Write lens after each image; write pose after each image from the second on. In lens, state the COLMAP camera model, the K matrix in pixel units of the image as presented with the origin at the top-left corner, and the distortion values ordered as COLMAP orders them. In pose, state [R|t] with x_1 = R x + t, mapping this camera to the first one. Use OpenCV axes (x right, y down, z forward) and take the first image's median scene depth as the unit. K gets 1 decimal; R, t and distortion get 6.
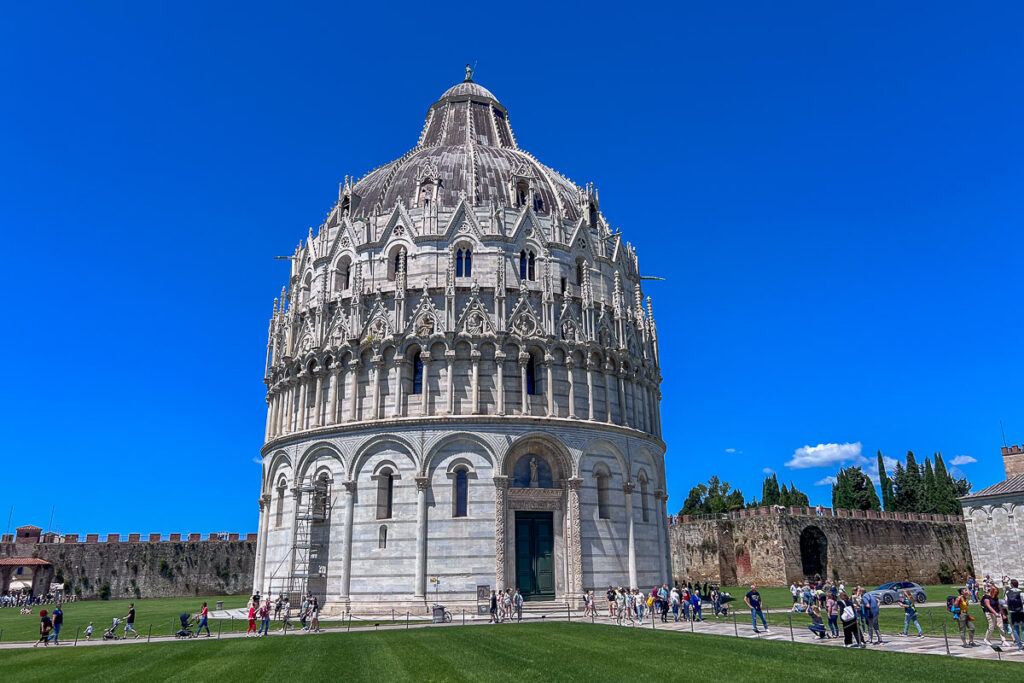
lens RADIAL K [[809.4, 0, 511.3], [0, 809.4, 341.5], [0, 0, 1]] dist [0.025844, -0.015578]
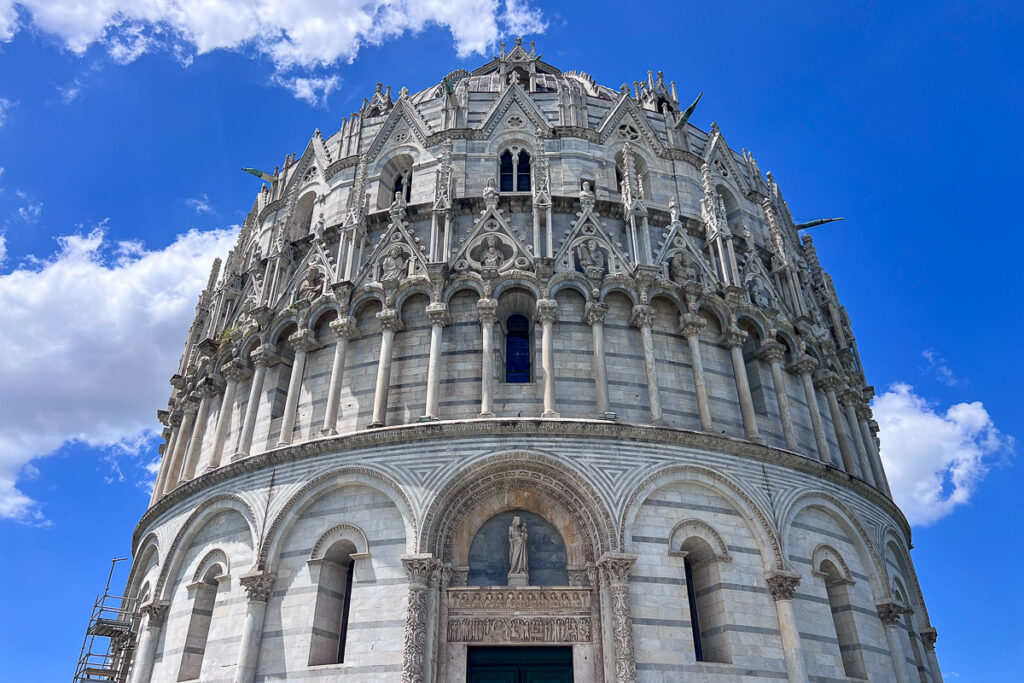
lens RADIAL K [[809.4, 0, 511.8], [0, 809.4, 339.3], [0, 0, 1]] dist [0.025844, -0.015578]
pose [[0.931313, -0.184924, -0.313781, 0.174924], [0.087158, 0.949641, -0.300973, 0.181154], [0.353637, 0.252951, 0.900531, 0.582187]]
